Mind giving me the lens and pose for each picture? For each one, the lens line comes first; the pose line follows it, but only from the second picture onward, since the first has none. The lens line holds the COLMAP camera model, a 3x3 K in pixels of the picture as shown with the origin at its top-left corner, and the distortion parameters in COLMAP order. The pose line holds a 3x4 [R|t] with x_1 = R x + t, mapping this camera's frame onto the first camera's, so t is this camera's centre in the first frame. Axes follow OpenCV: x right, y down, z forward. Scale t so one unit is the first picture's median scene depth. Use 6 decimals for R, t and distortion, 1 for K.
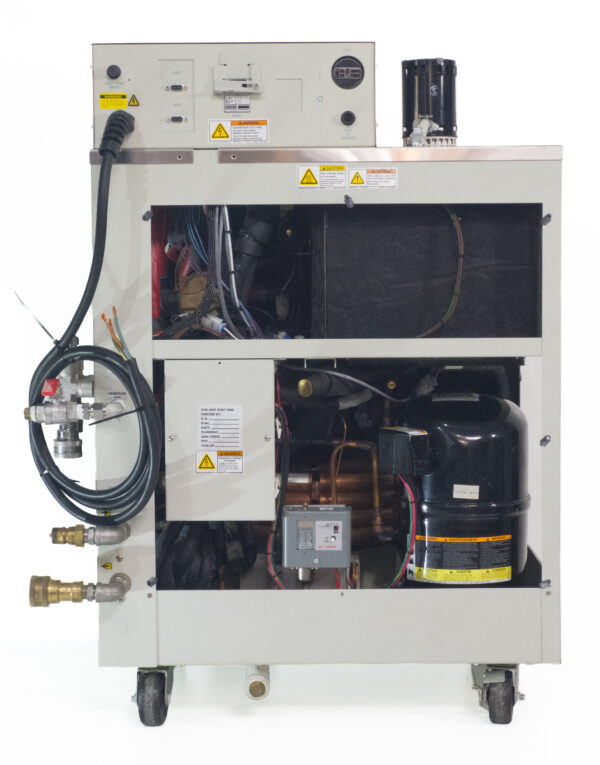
lens RADIAL K [[1884.9, 0, 299.9], [0, 1884.9, 382.7], [0, 0, 1]] dist [-0.162528, 0.000000]
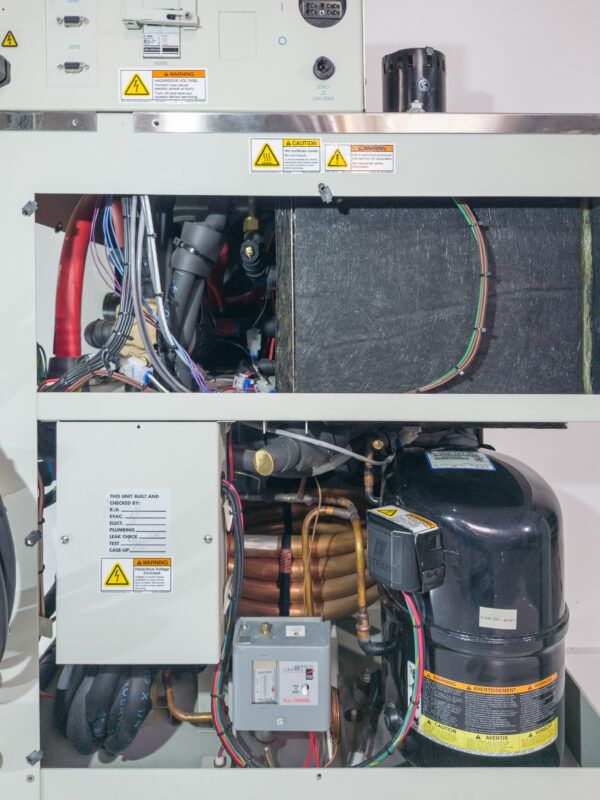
lens RADIAL K [[534.4, 0, 346.2], [0, 534.4, 426.7], [0, 0, 1]] dist [0.007401, 0.000531]
pose [[0.994162, -0.006963, 0.107671, 0.011910], [-0.004685, 0.994188, 0.107557, -0.031839], [-0.107794, -0.107434, 0.988351, 0.796580]]
